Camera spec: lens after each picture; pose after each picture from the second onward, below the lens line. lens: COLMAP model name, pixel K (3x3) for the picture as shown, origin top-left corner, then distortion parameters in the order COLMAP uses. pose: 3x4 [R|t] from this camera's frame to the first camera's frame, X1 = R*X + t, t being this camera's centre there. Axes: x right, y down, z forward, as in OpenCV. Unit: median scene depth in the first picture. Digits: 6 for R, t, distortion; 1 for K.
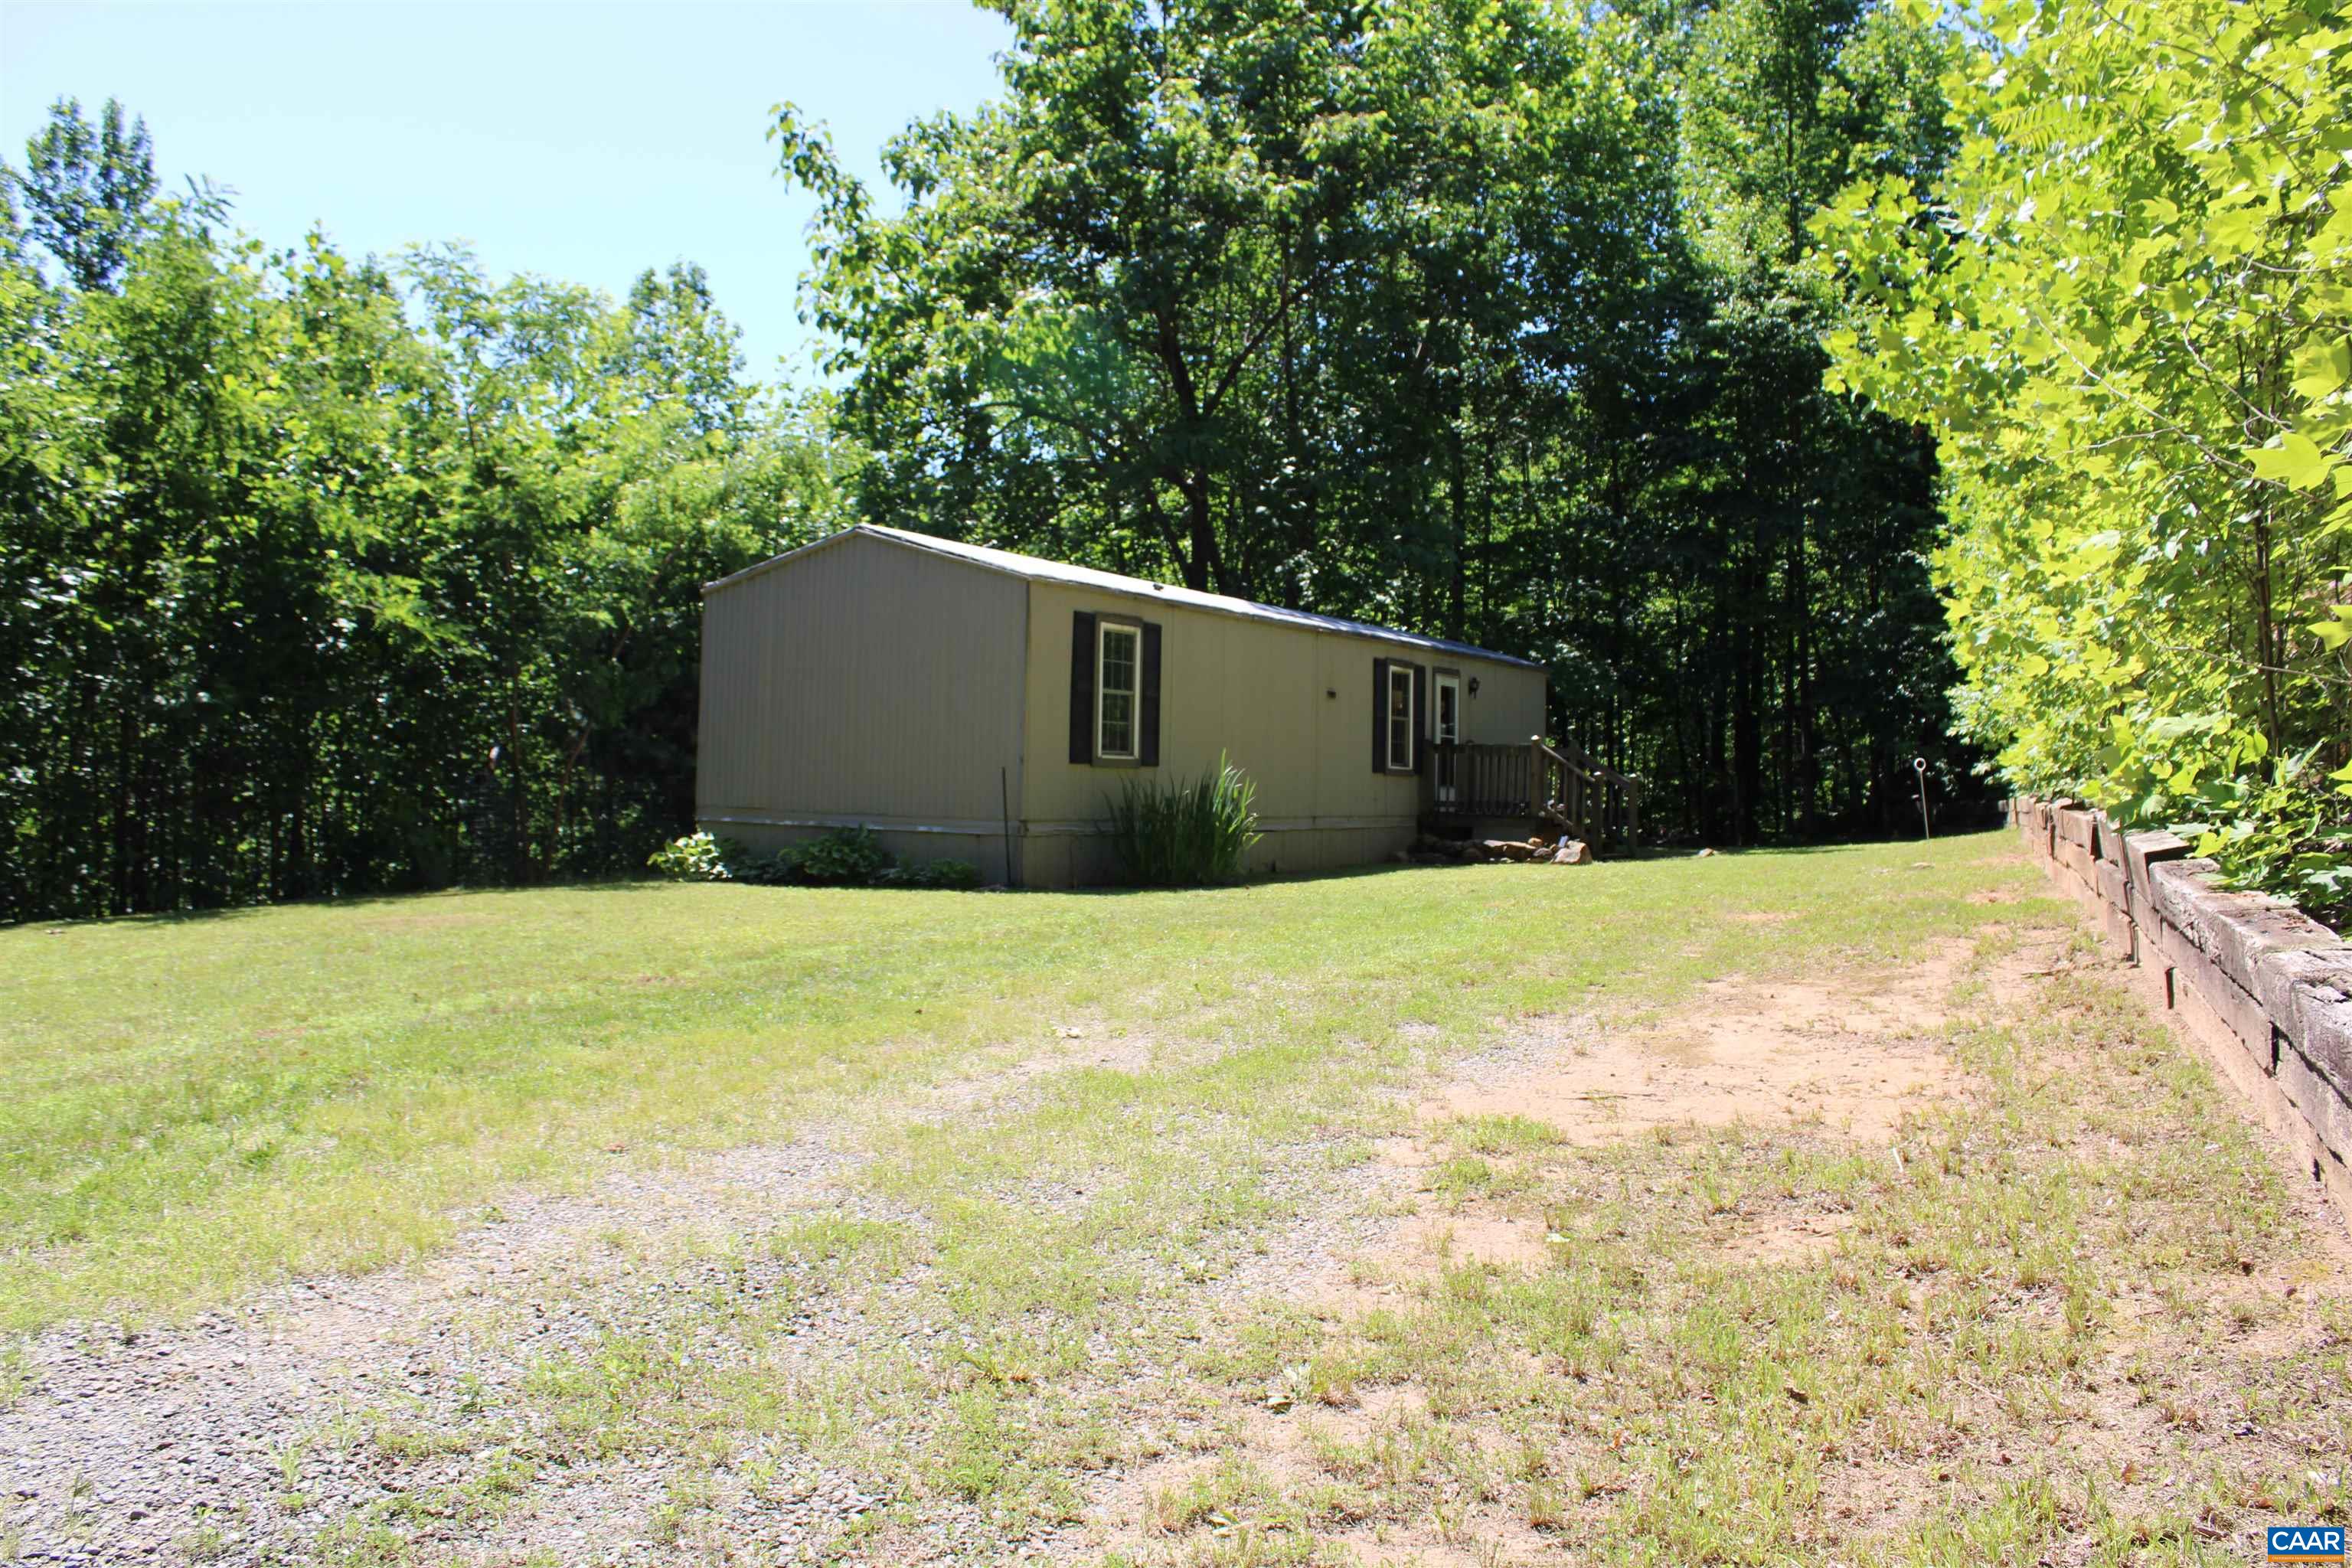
lens RADIAL K [[2053.2, 0, 1174.0], [0, 2053.2, 789.0], [0, 0, 1]] dist [-0.101127, -0.010788]
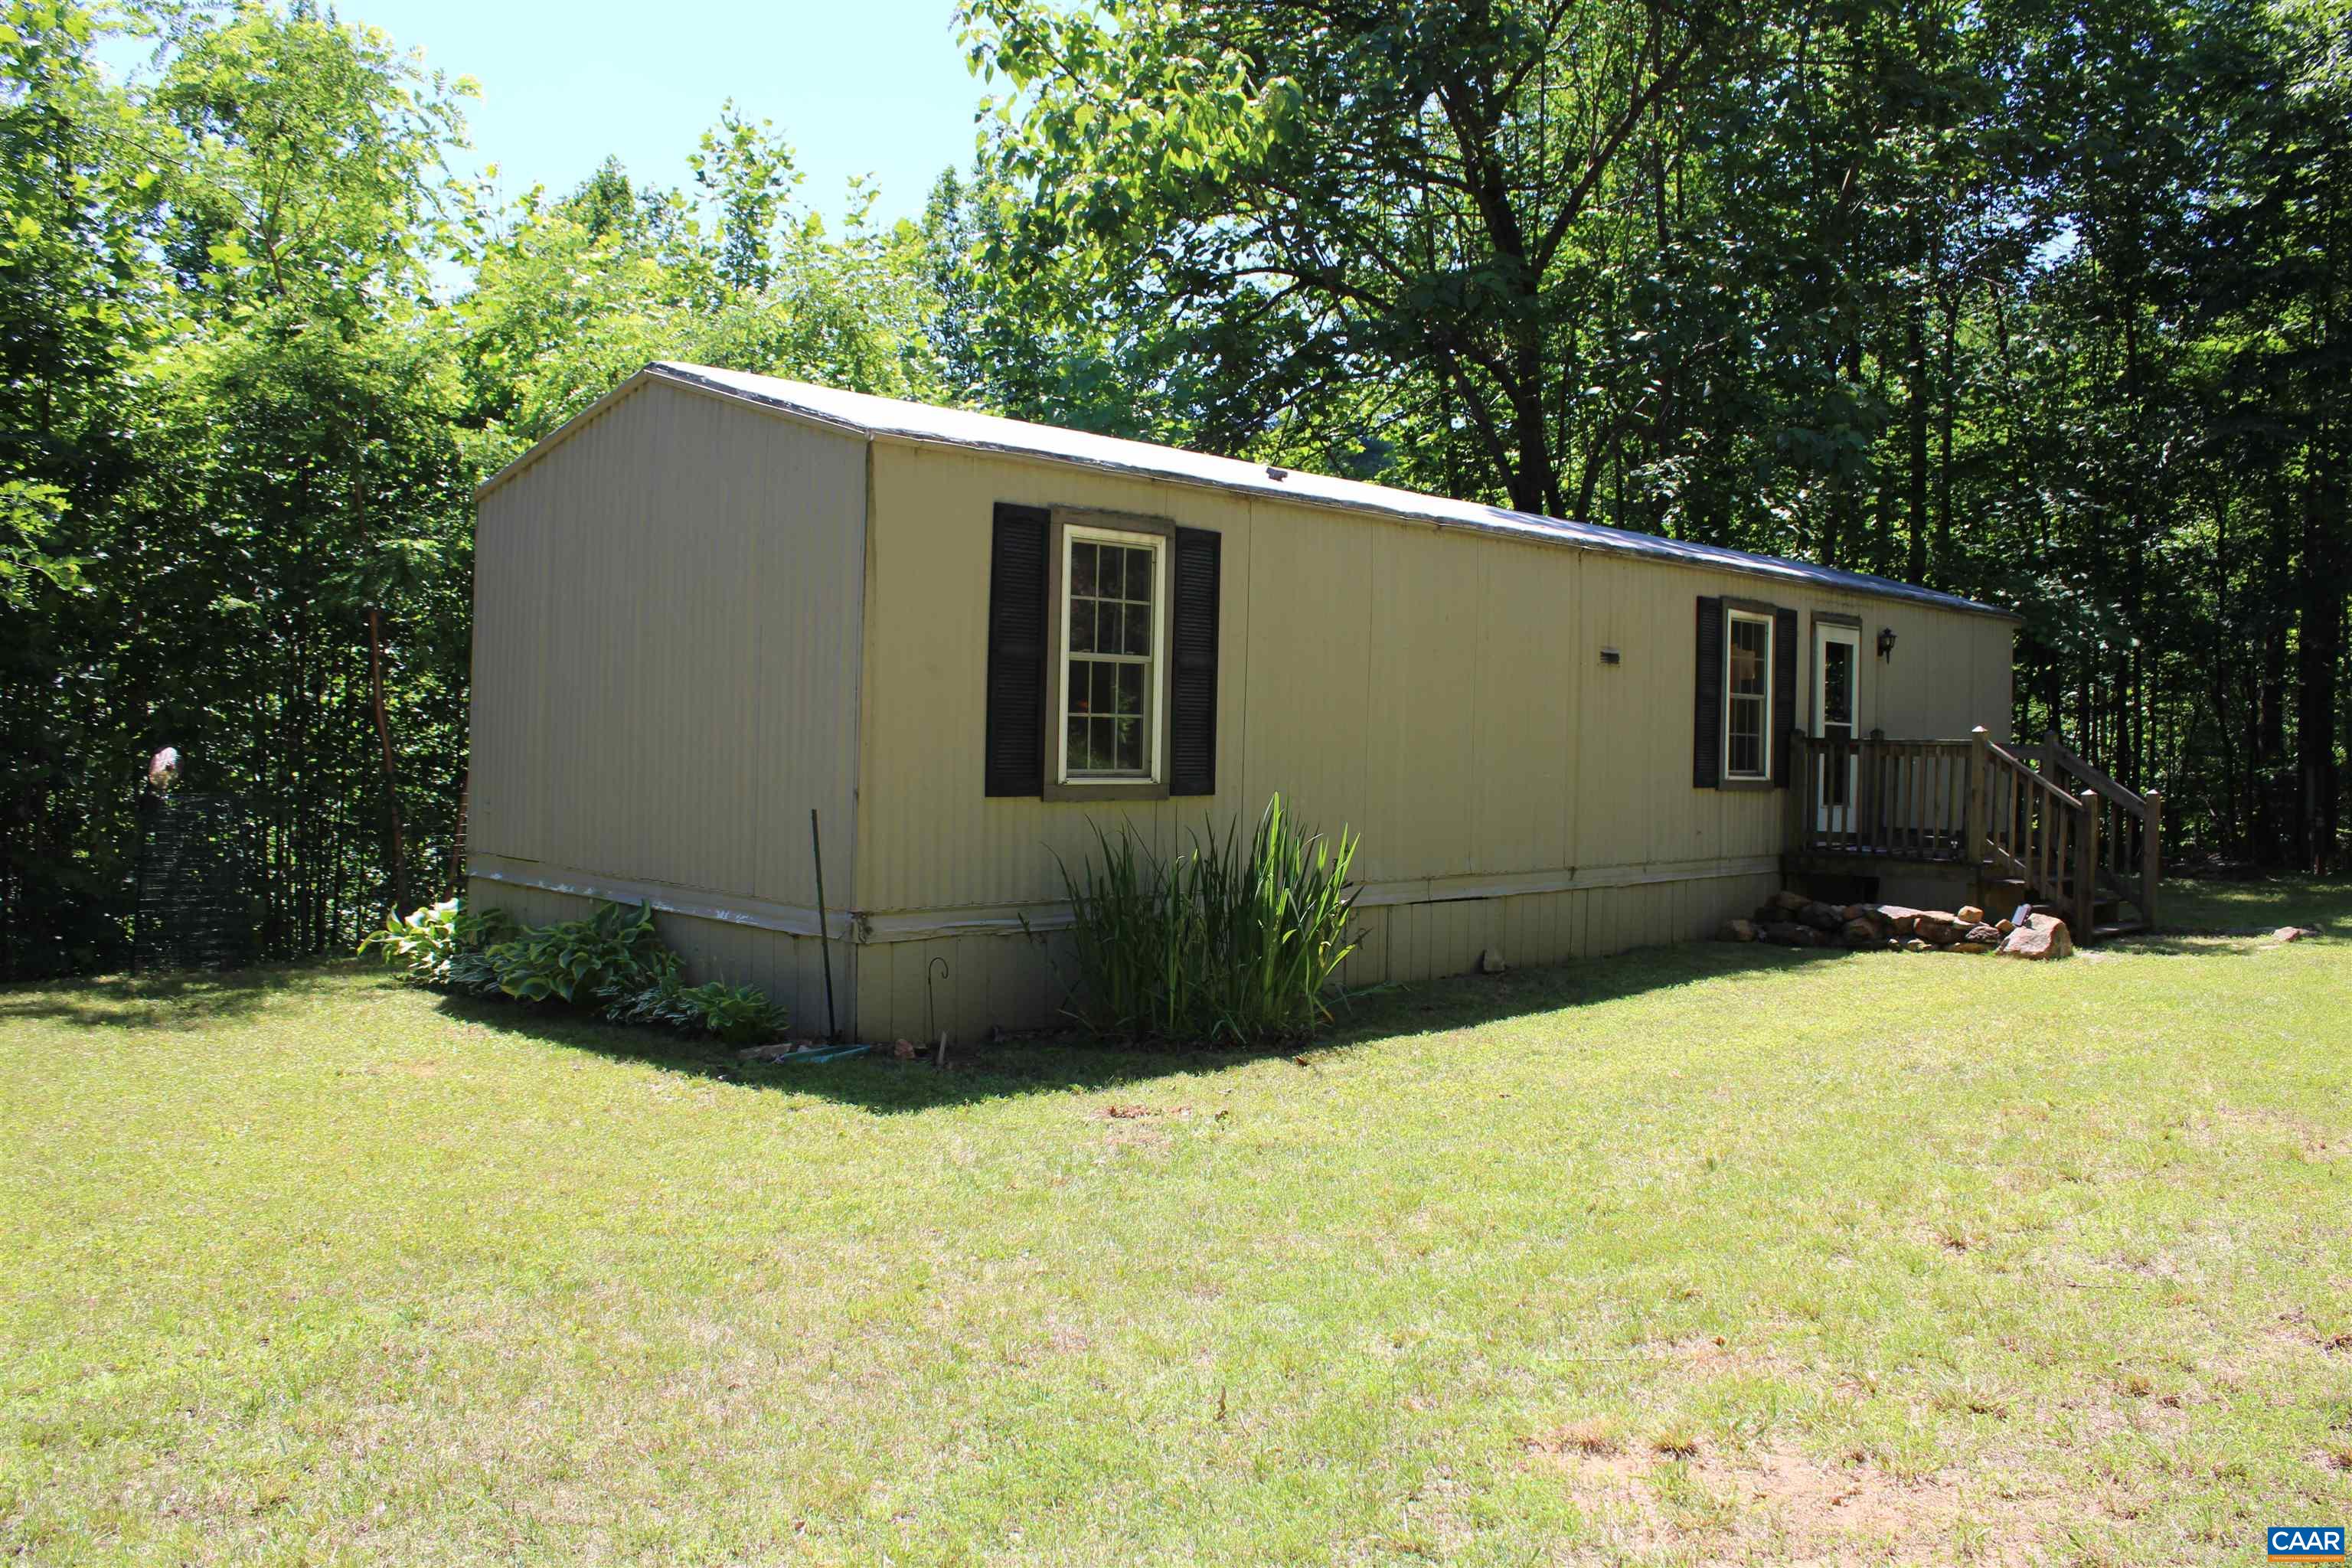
lens RADIAL K [[2053.2, 0, 1176.6], [0, 2053.2, 783.3], [0, 0, 1]] dist [-0.101127, -0.010788]
pose [[0.972886, 0.009524, -0.231090, 0.089535], [-0.005246, 0.999803, 0.019118, -0.020322], [0.231227, -0.017387, 0.972745, 0.394265]]
